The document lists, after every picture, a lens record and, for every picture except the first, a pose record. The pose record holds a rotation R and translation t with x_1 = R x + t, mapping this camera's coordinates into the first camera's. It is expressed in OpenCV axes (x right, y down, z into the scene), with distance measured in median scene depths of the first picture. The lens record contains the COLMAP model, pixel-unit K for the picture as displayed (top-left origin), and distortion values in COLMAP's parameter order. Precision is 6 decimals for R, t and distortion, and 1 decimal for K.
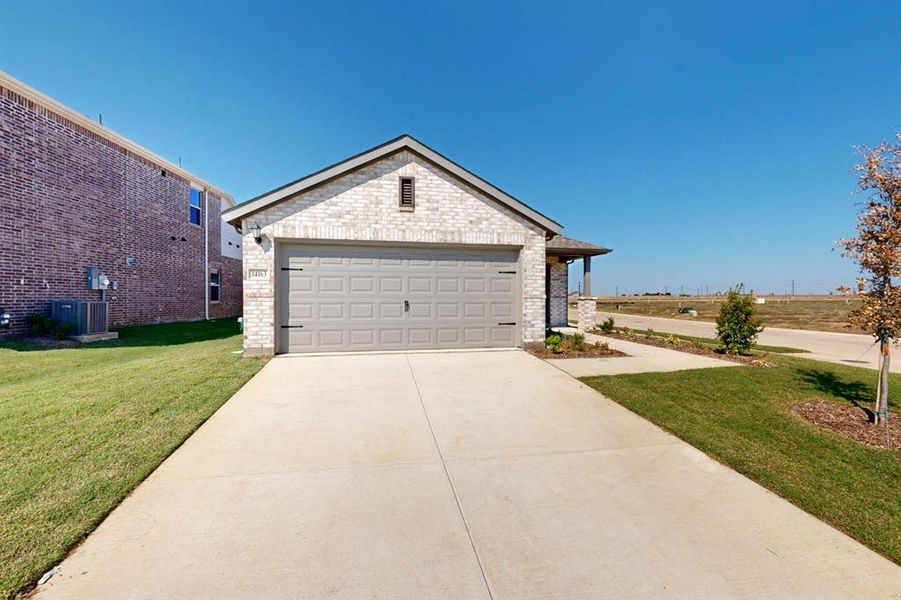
lens RADIAL K [[390.3, 0, 450.2], [0, 390.3, 302.5], [0, 0, 1]] dist [0.000223, 0.000104]
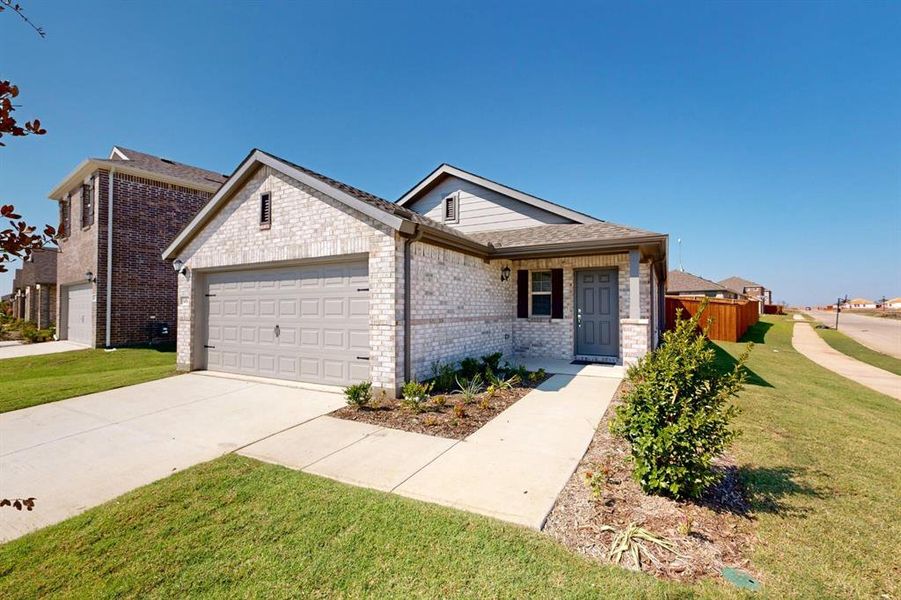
lens RADIAL K [[390.3, 0, 450.2], [0, 390.3, 302.5], [0, 0, 1]] dist [0.000223, 0.000104]
pose [[0.759003, -0.014335, -0.650929, 0.812959], [-0.003296, 0.999660, -0.025858, -0.036210], [0.651079, 0.021771, 0.758698, 0.576263]]
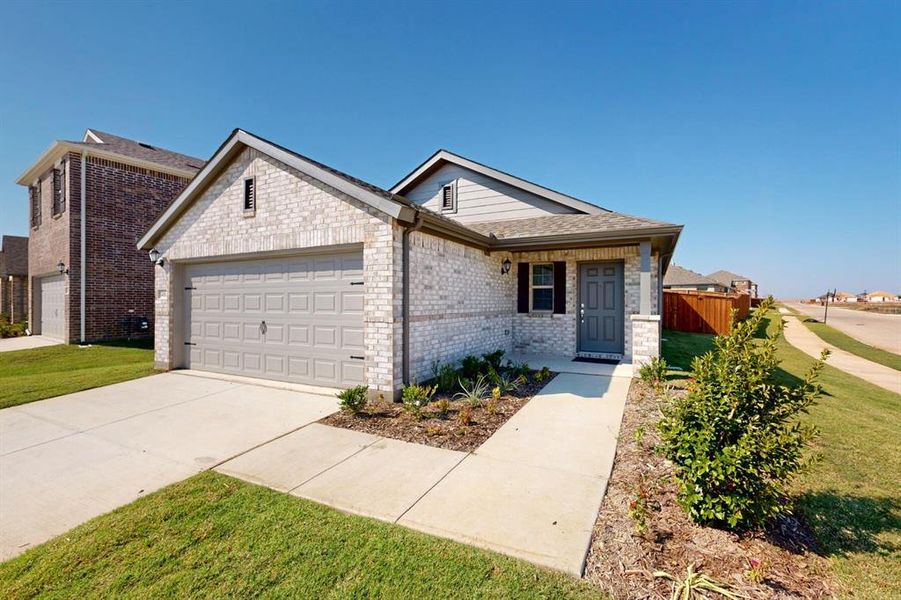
lens RADIAL K [[390.3, 0, 450.2], [0, 390.3, 302.5], [0, 0, 1]] dist [0.000223, 0.000104]
pose [[0.774962, -0.000727, -0.632007, 0.757750], [-0.004908, 0.999962, -0.007168, -0.041952], [0.631989, 0.008656, 0.774929, 0.607686]]
